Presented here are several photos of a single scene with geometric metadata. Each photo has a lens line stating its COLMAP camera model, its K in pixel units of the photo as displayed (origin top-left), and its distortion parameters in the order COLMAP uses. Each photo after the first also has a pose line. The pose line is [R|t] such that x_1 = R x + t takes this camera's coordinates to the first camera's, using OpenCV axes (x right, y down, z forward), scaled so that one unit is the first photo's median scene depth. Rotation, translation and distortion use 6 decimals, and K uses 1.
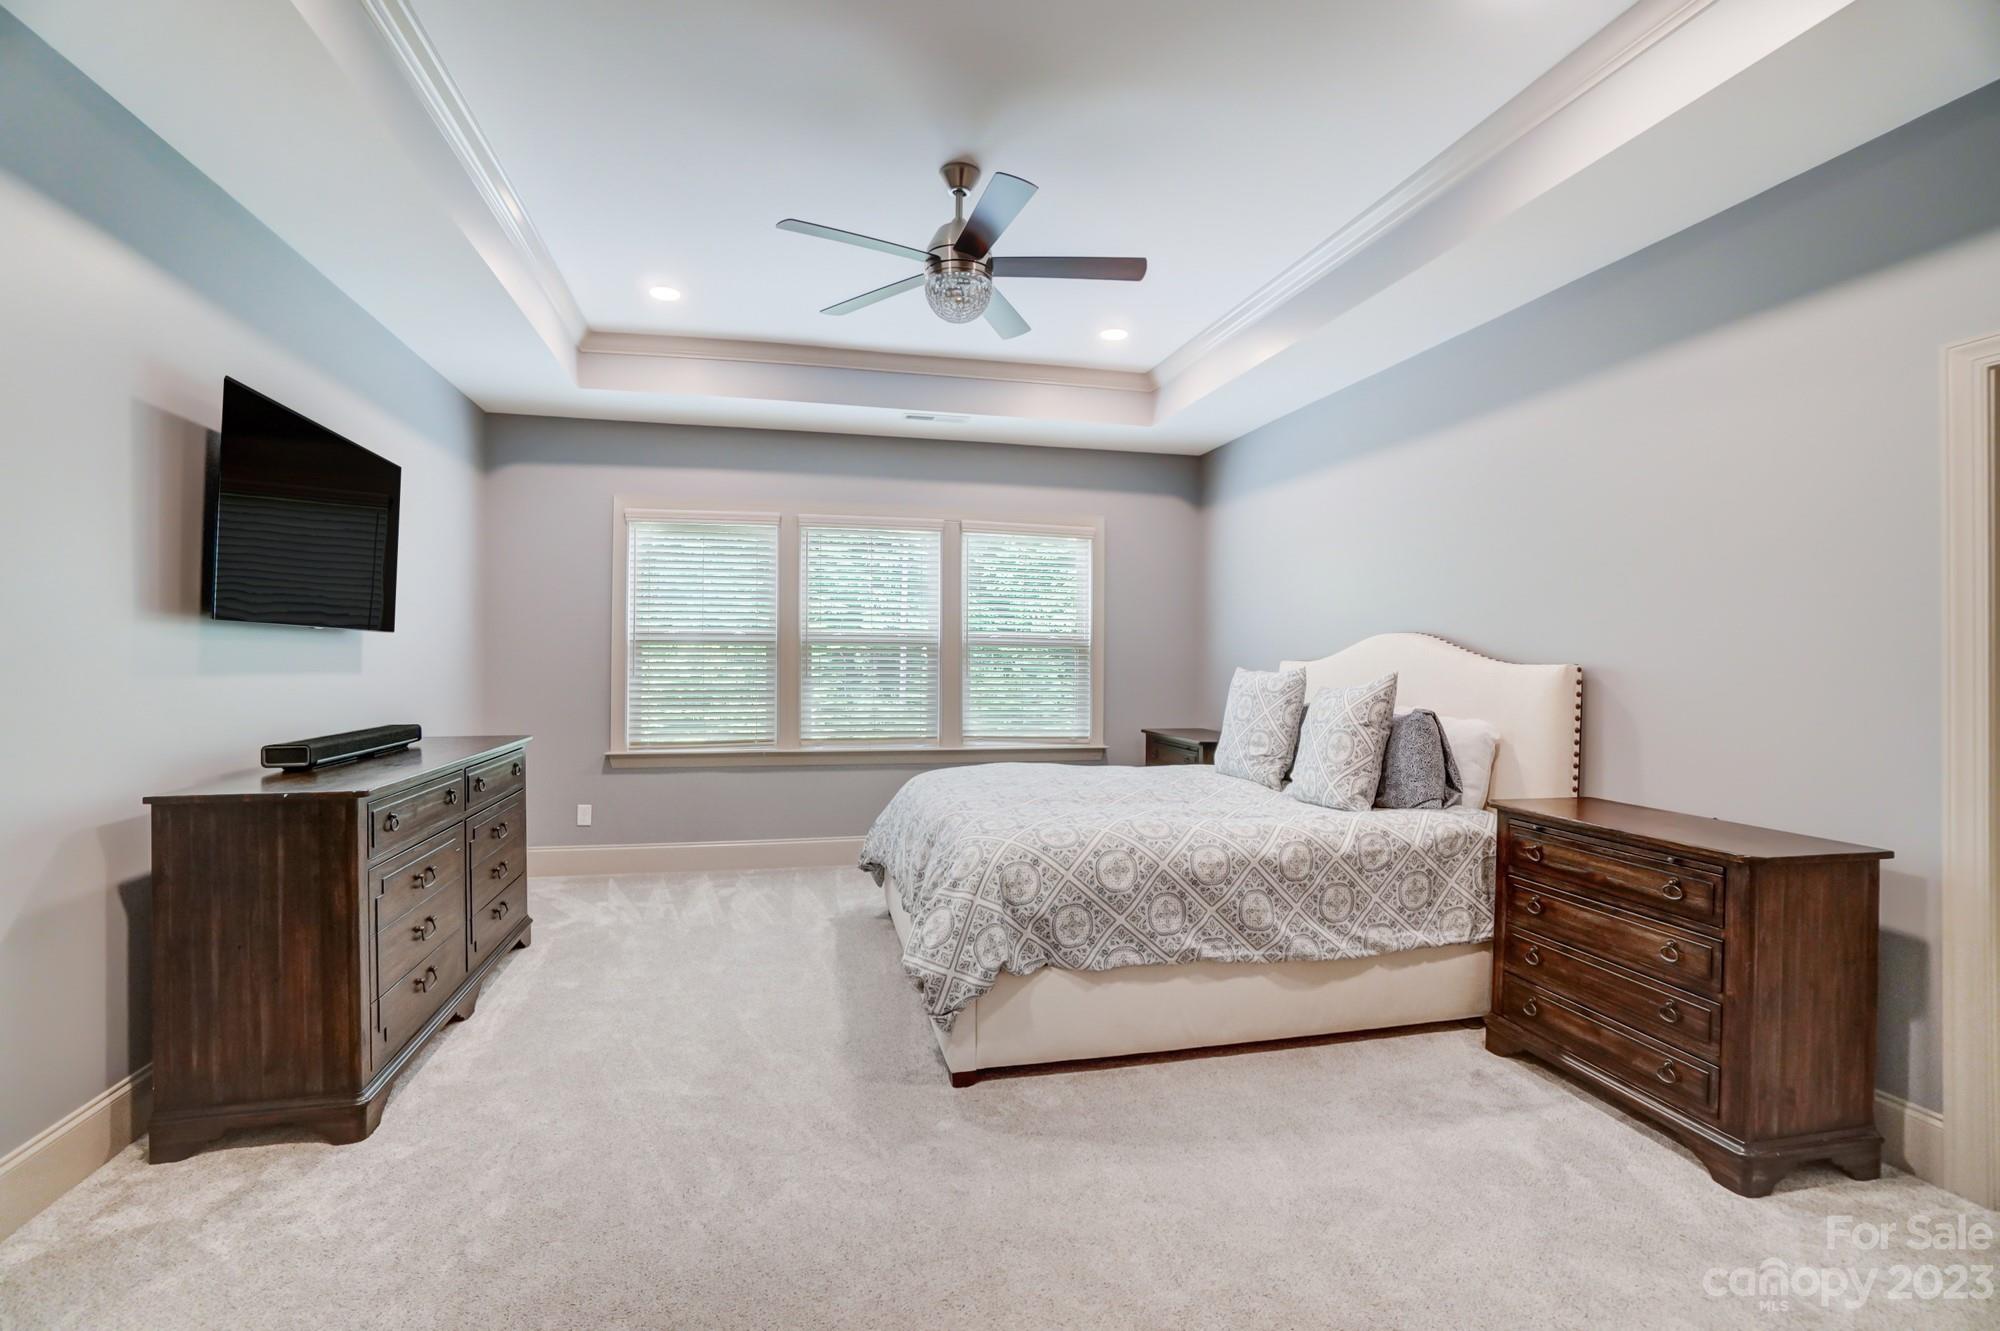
lens RADIAL K [[884.3, 0, 988.3], [0, 884.3, 663.0], [0, 0, 1]] dist [-0.063475, 0.024483]
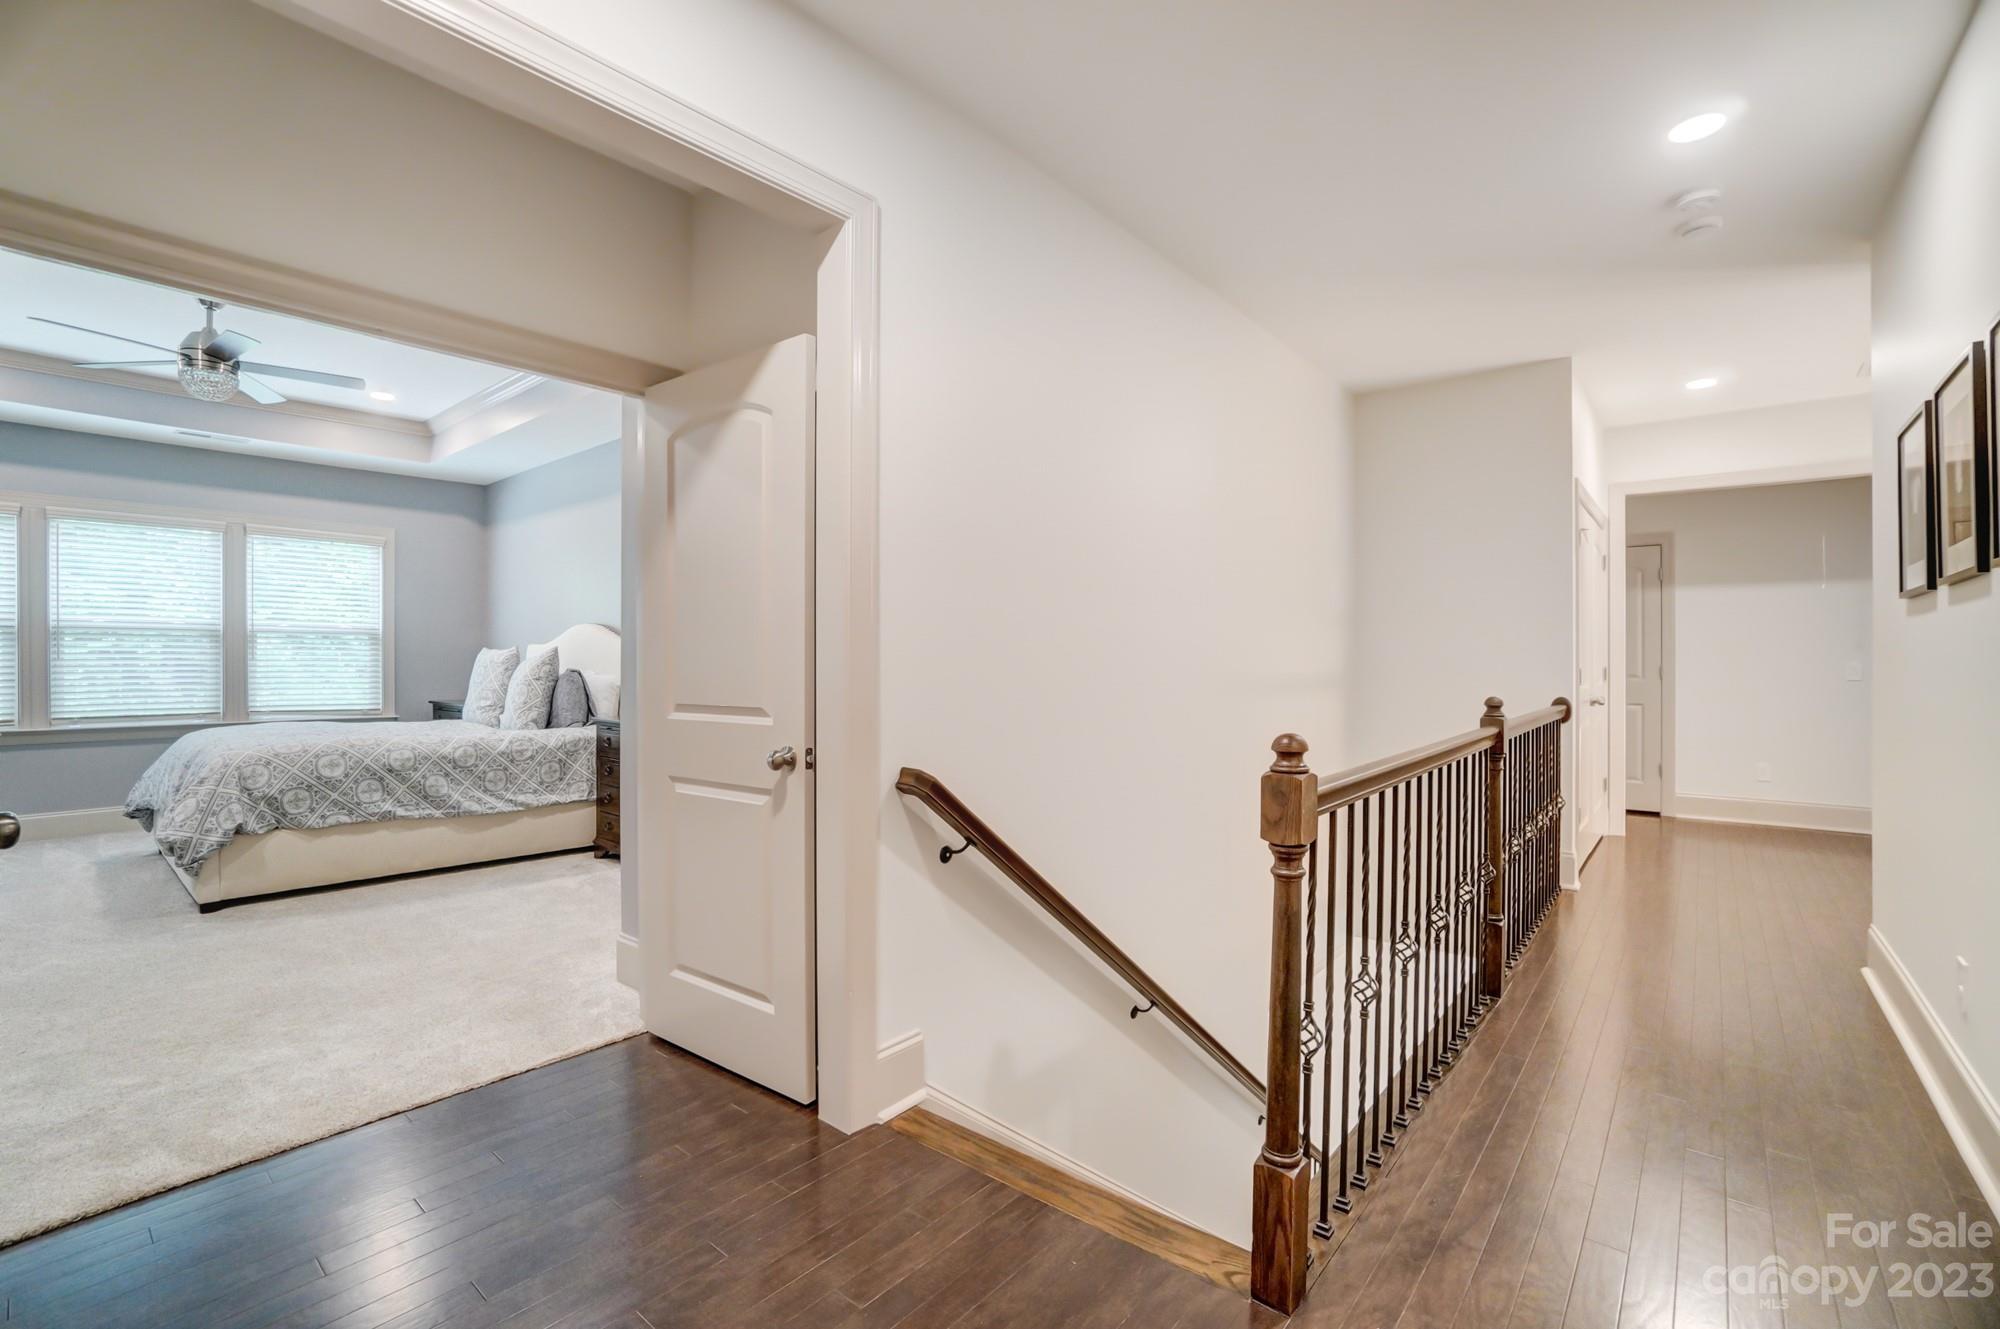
lens RADIAL K [[884.3, 0, 988.3], [0, 884.3, 662.0], [0, 0, 1]] dist [-0.063475, 0.024483]
pose [[0.806658, -0.007933, 0.590966, 0.181421], [0.008724, 0.999961, 0.001516, 0.052108], [-0.590954, 0.003933, 0.806695, -0.943365]]
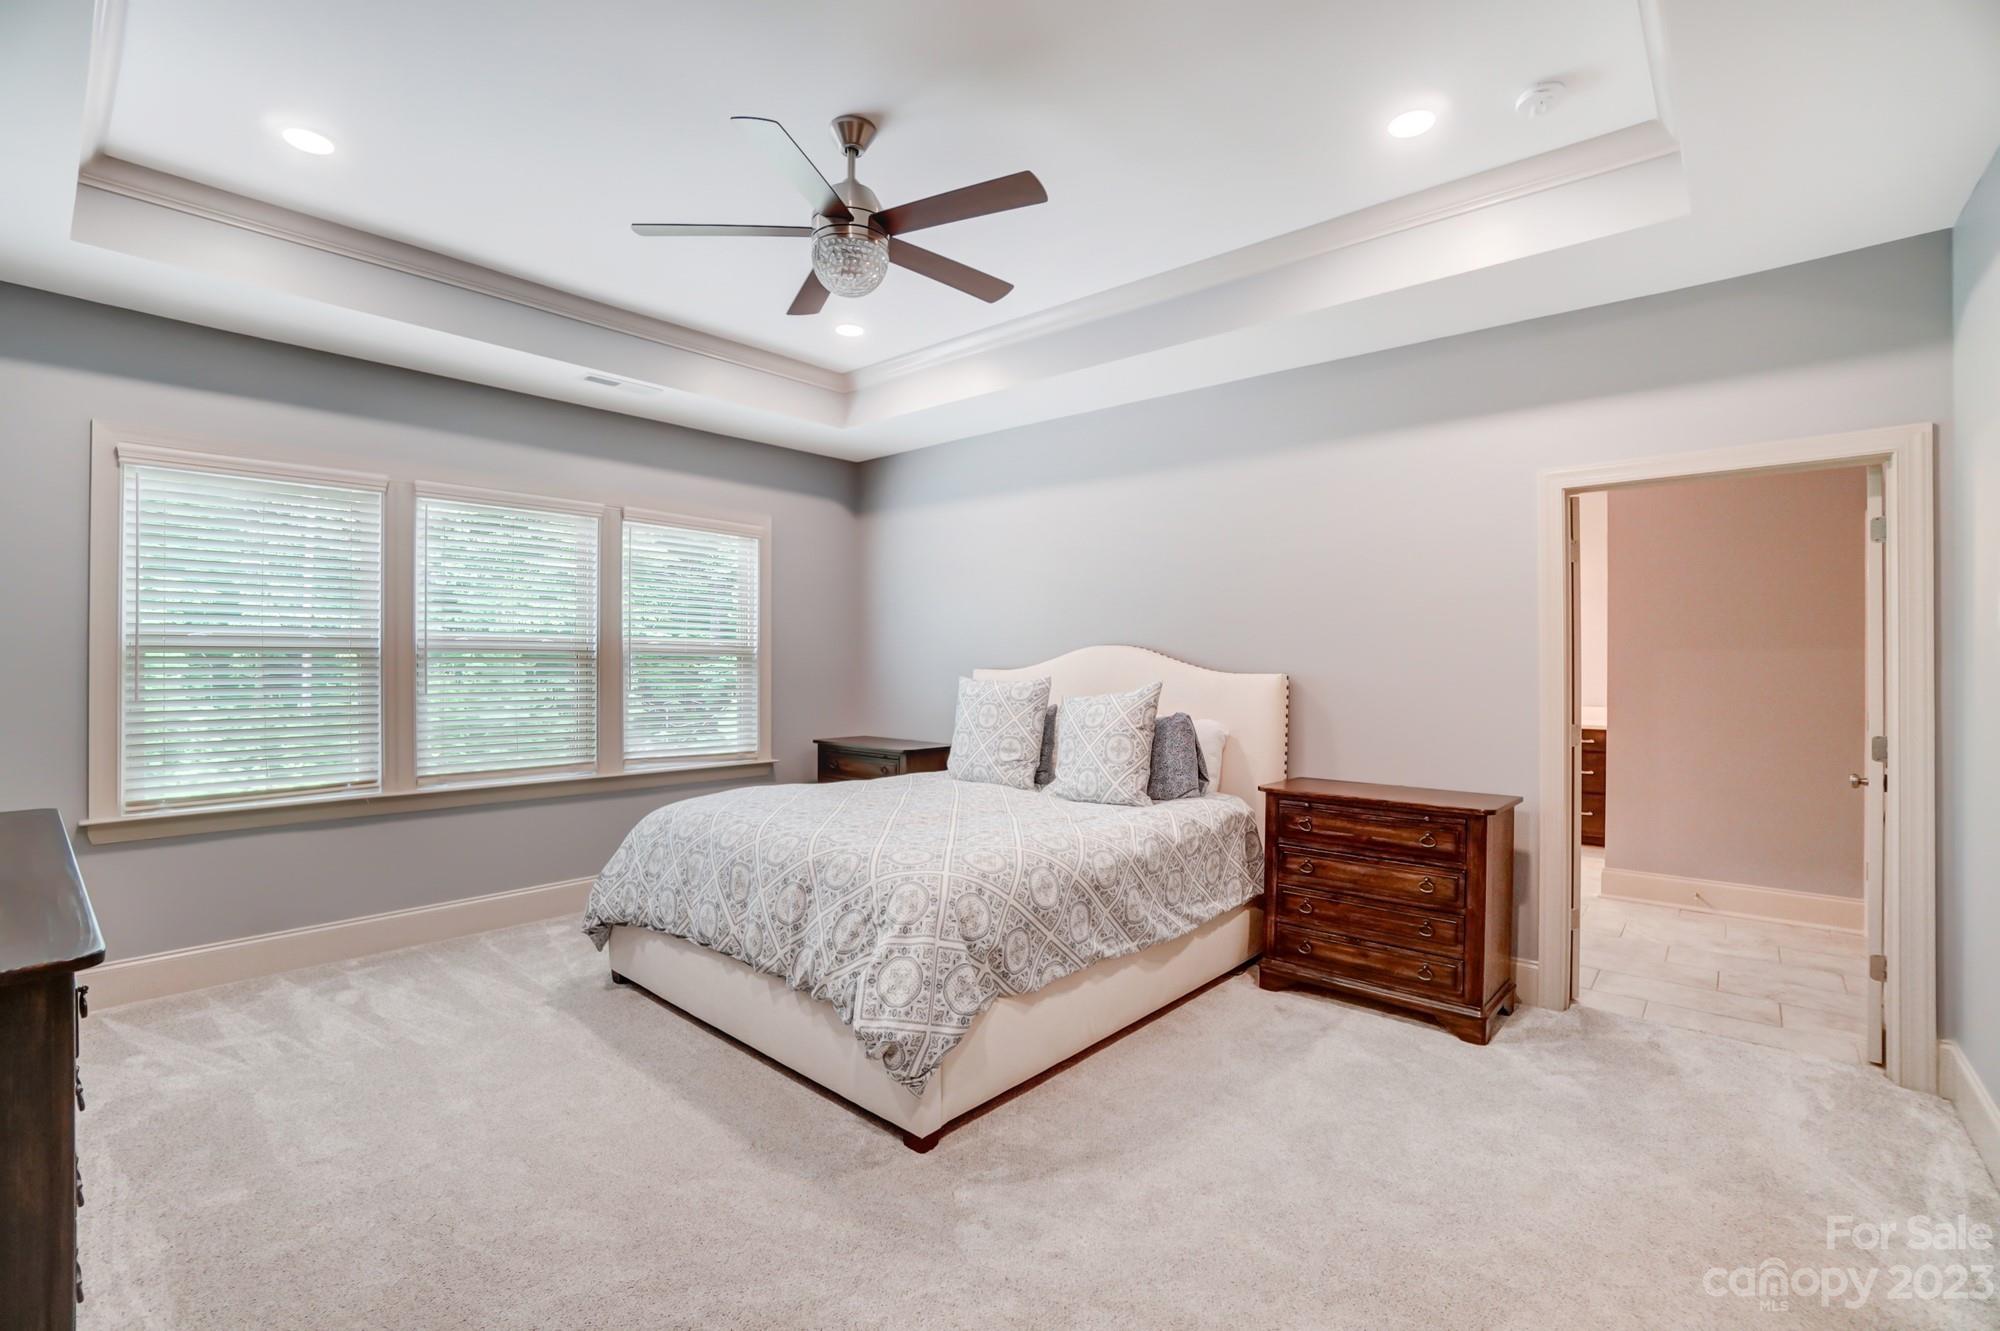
lens RADIAL K [[884.3, 0, 988.3], [0, 884.3, 663.0], [0, 0, 1]] dist [-0.063475, 0.024483]
pose [[0.817886, -0.005452, 0.575354, -0.462374], [0.005157, 0.999984, 0.002145, -0.020957], [-0.575357, 0.001213, 0.817902, 0.209628]]
